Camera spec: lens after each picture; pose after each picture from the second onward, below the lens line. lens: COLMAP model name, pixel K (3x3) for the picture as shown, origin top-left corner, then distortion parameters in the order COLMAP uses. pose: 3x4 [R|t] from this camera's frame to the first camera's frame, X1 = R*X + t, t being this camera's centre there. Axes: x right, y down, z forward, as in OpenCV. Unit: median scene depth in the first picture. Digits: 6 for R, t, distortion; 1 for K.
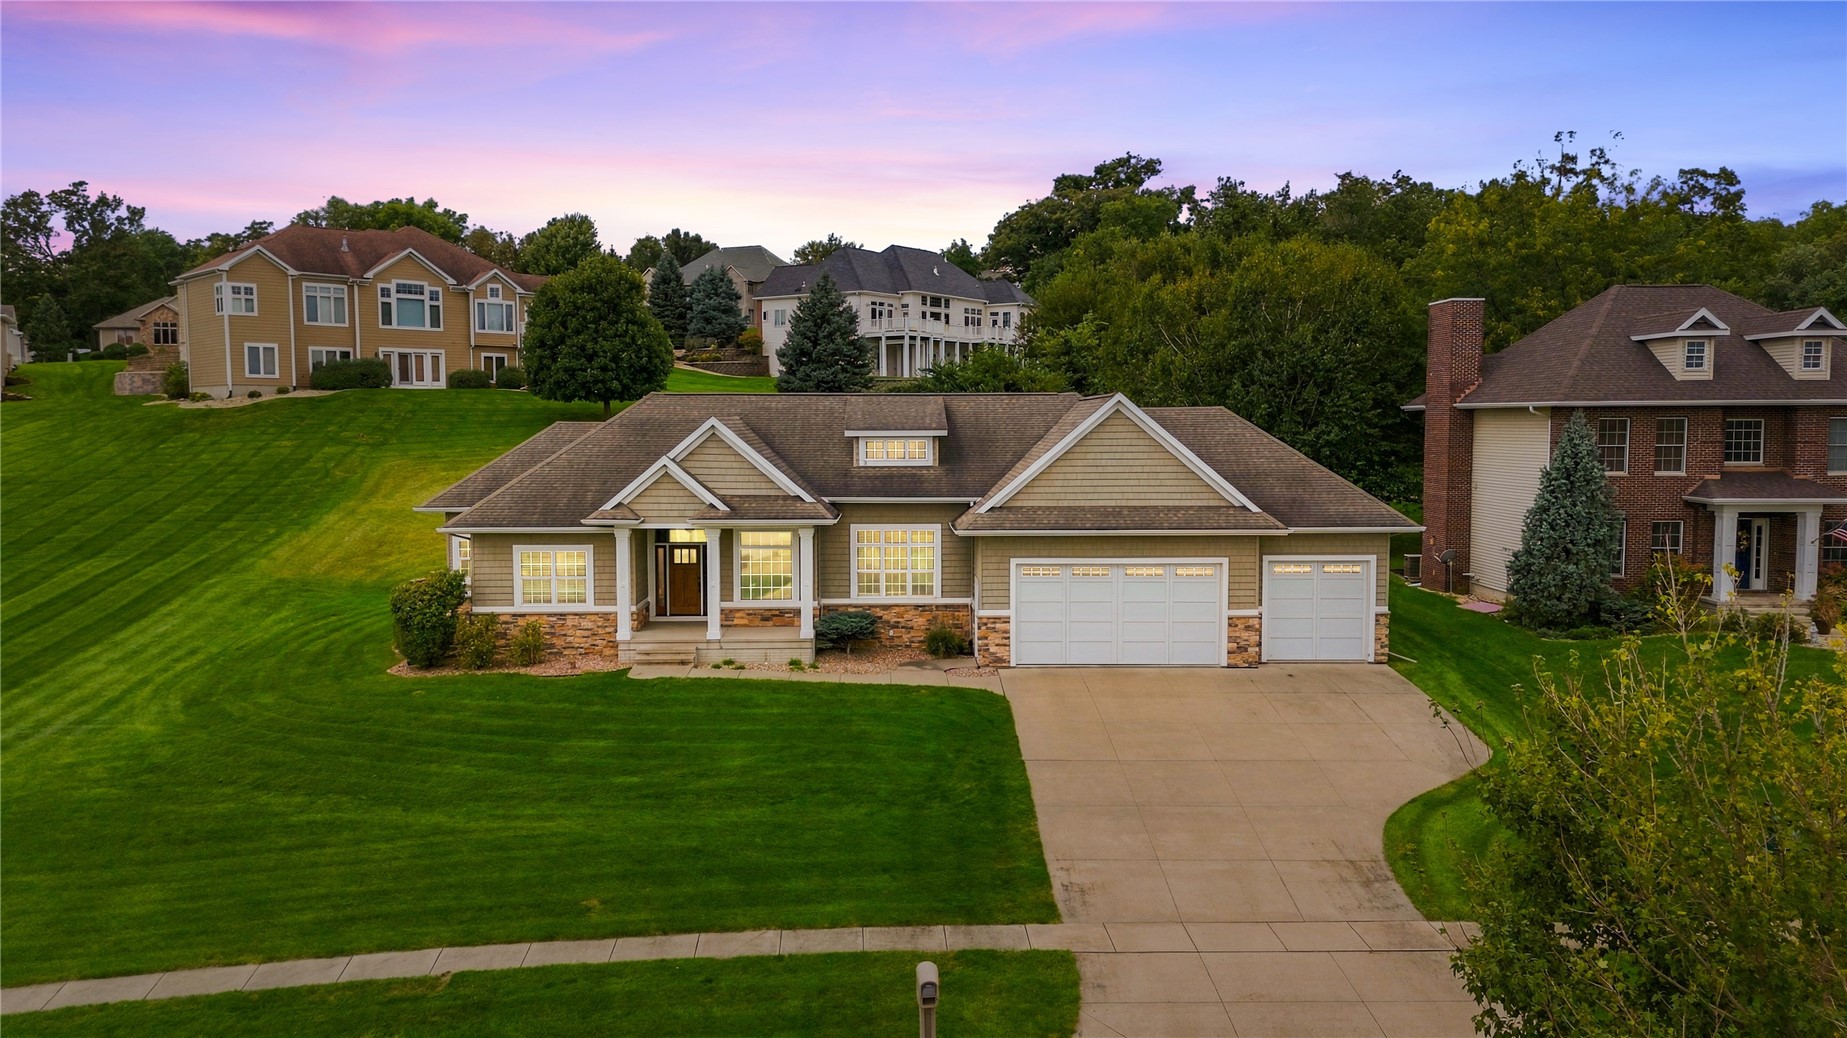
lens RADIAL K [[1365.9, 0, 926.2], [0, 1365.9, 521.4], [0, 0, 1]] dist [0.064791, -0.028011]
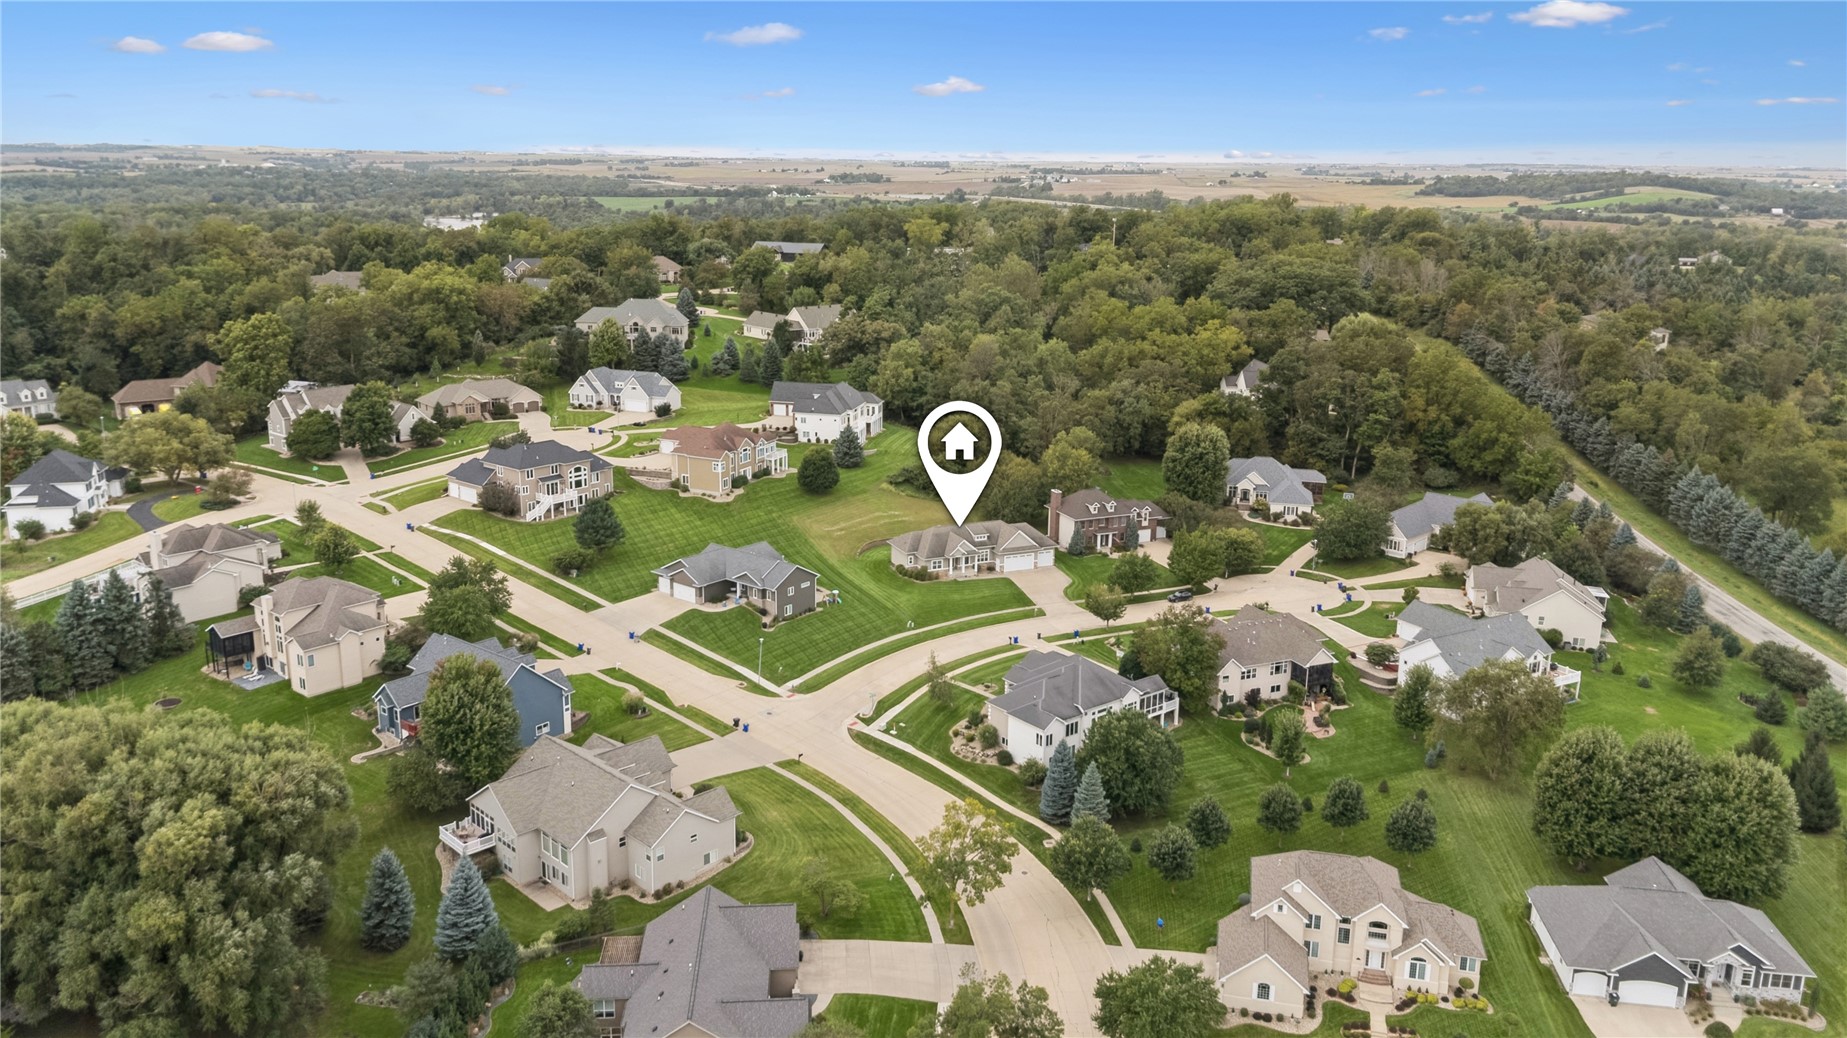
lens RADIAL K [[1365.9, 0, 922.0], [0, 1365.9, 518.7], [0, 0, 1]] dist [0.064791, -0.028011]
pose [[0.928173, -0.071096, 0.365296, -2.461755], [0.013358, 0.987314, 0.158217, -1.092729], [-0.371910, -0.141973, 0.917347, -4.431680]]
